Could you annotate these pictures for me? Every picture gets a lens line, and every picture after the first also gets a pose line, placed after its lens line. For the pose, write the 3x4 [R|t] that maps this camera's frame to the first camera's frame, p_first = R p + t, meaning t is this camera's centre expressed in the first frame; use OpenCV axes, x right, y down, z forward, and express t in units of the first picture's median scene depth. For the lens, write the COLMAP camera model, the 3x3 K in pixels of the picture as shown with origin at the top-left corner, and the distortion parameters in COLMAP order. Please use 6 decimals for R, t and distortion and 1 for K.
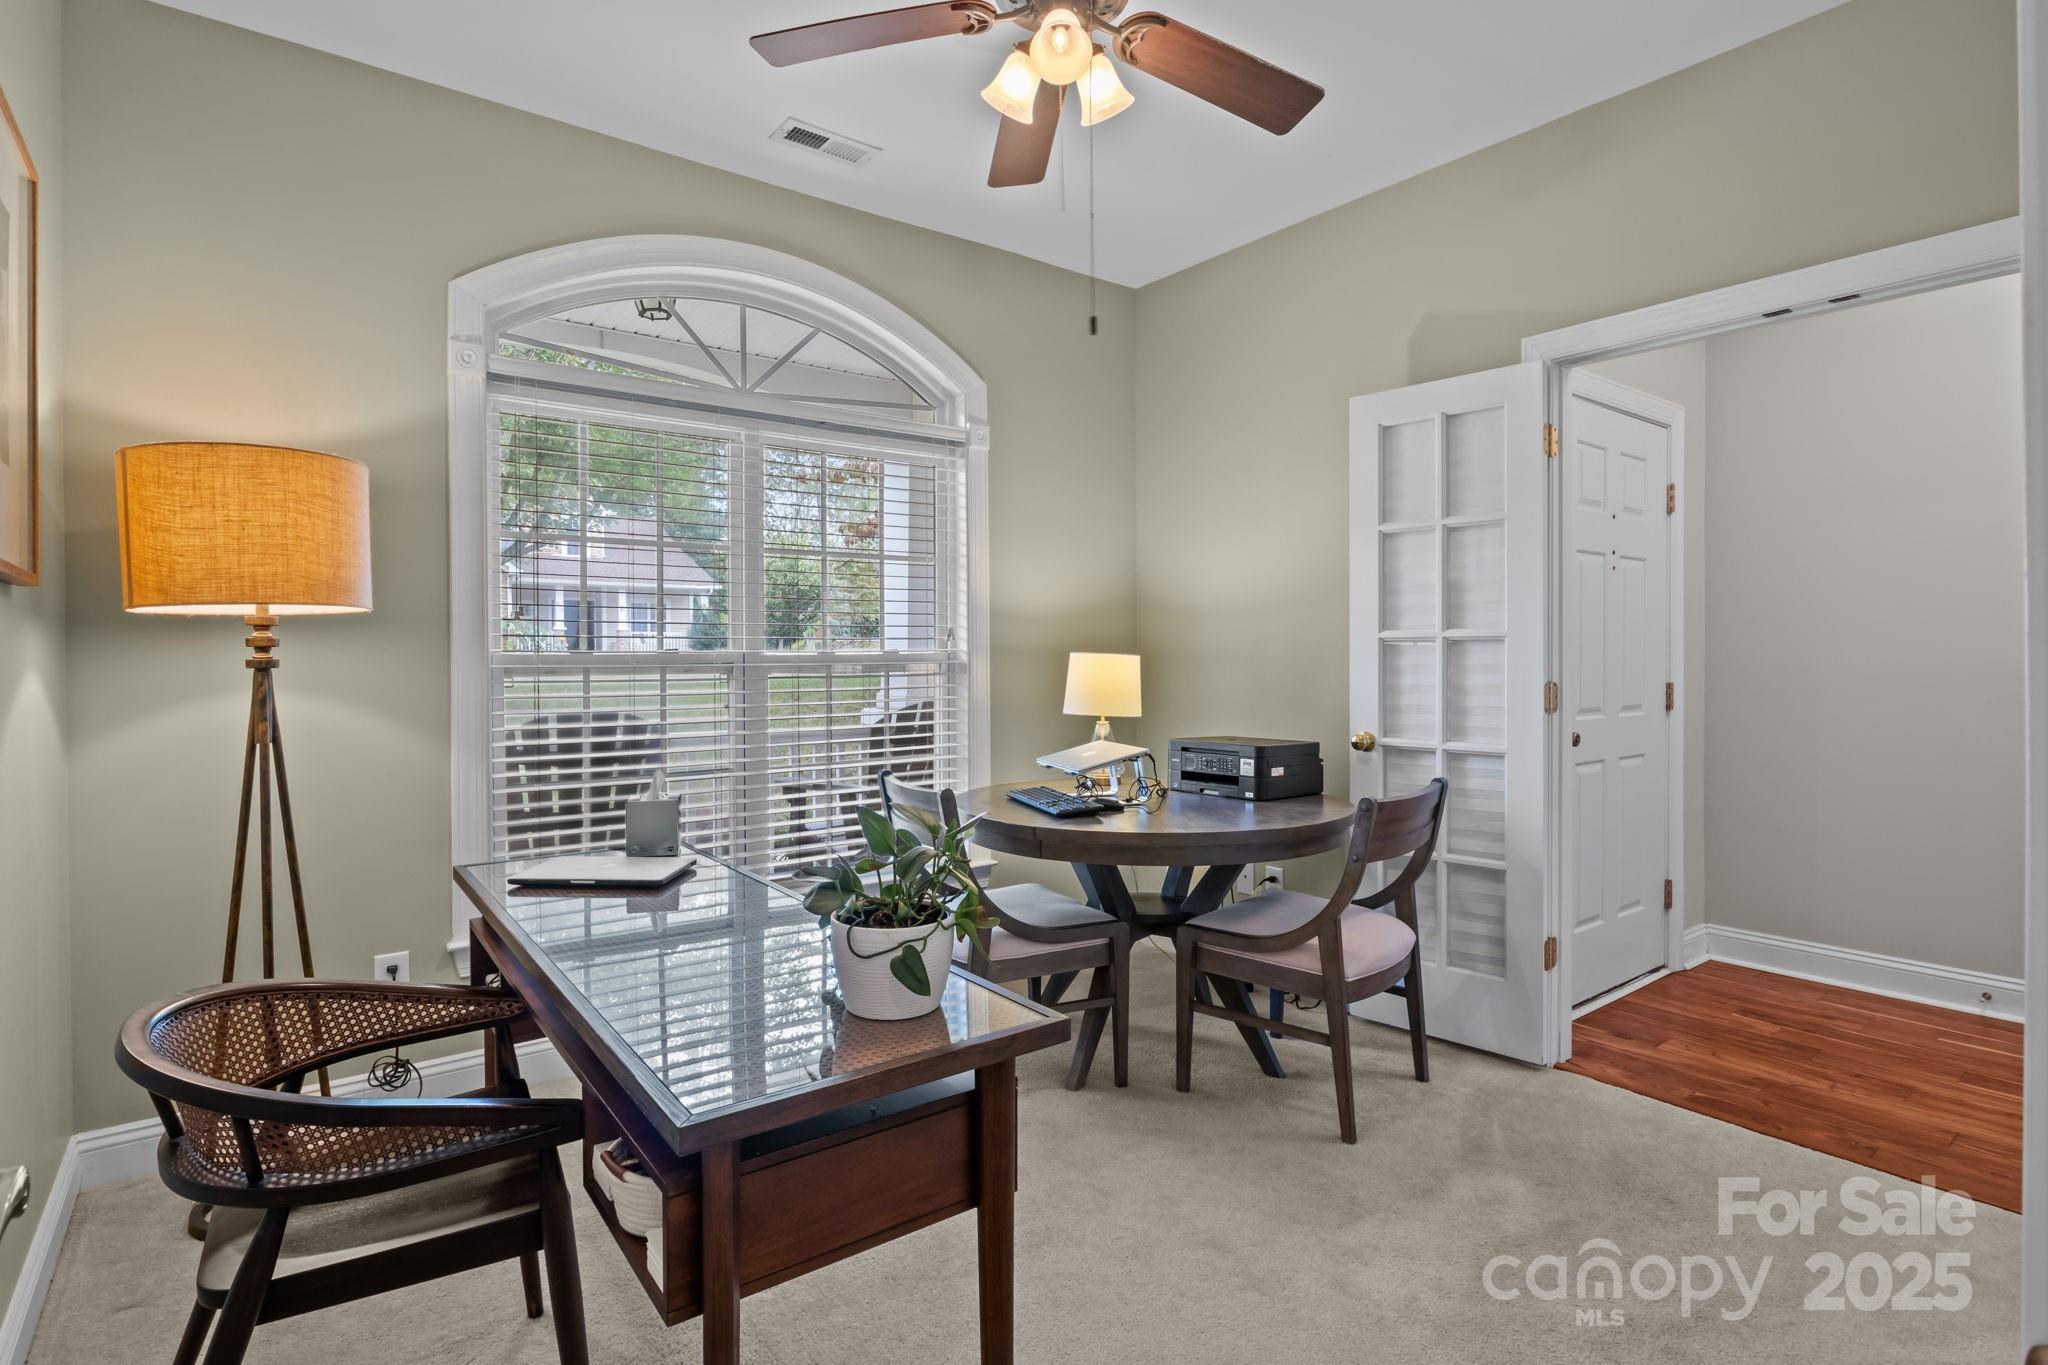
lens RADIAL K [[1023.0, 0, 1026.7], [0, 1023.0, 662.5], [0, 0, 1]] dist [-0.025573, 0.000029]
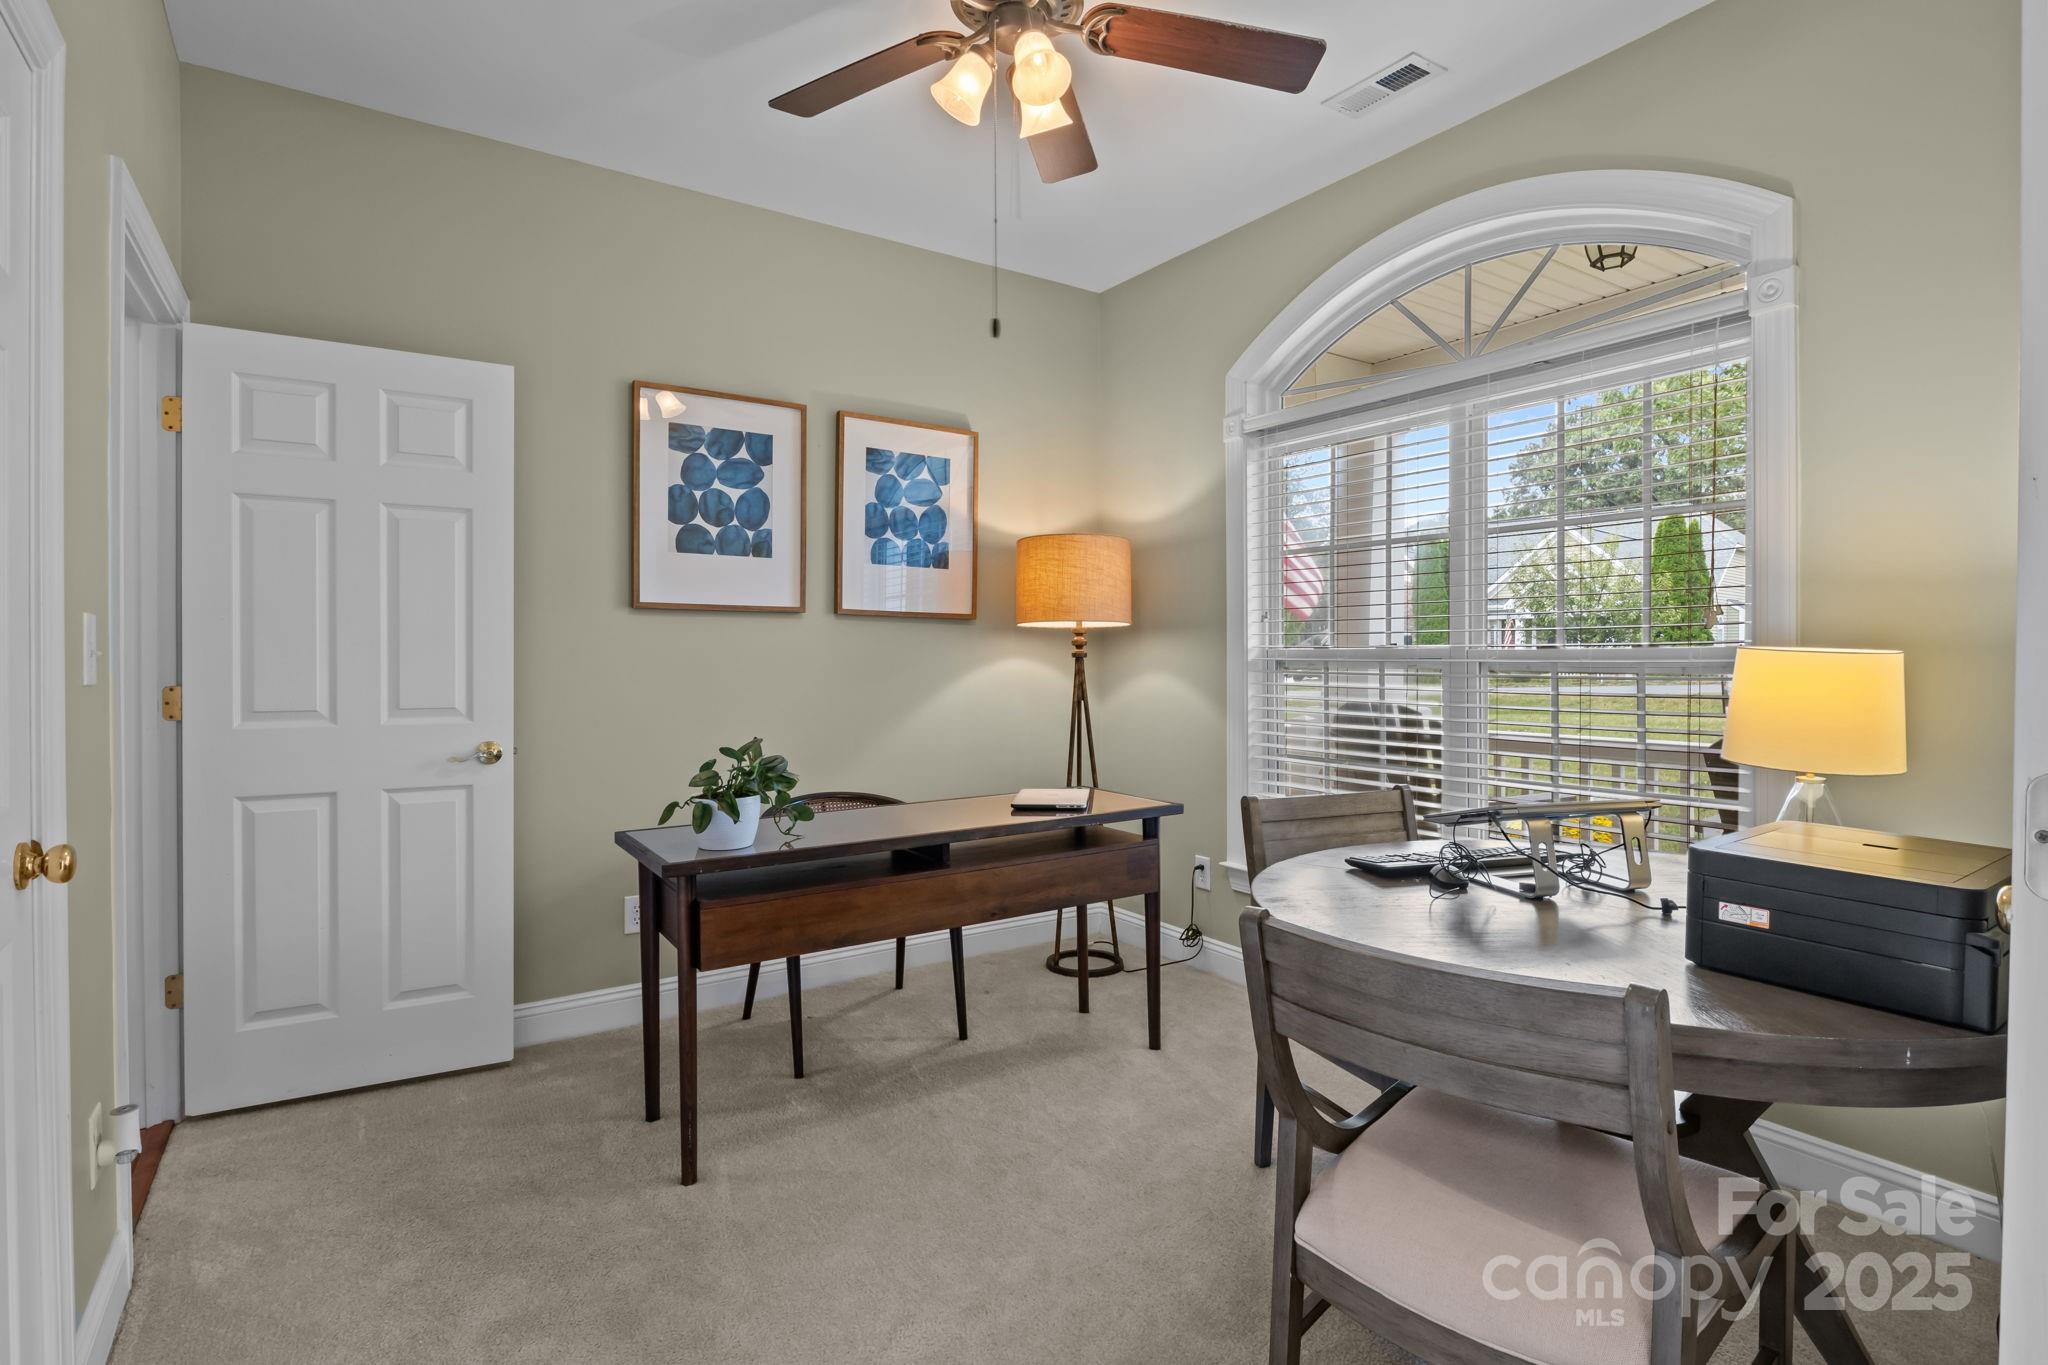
lens RADIAL K [[1023.0, 0, 1026.7], [0, 1023.0, 662.5], [0, 0, 1]] dist [-0.025573, 0.000029]
pose [[-0.070544, 0.011536, -0.997442, 0.713819], [-0.006219, 0.999909, 0.012004, -0.005012], [0.997489, 0.007050, -0.070466, 0.740218]]
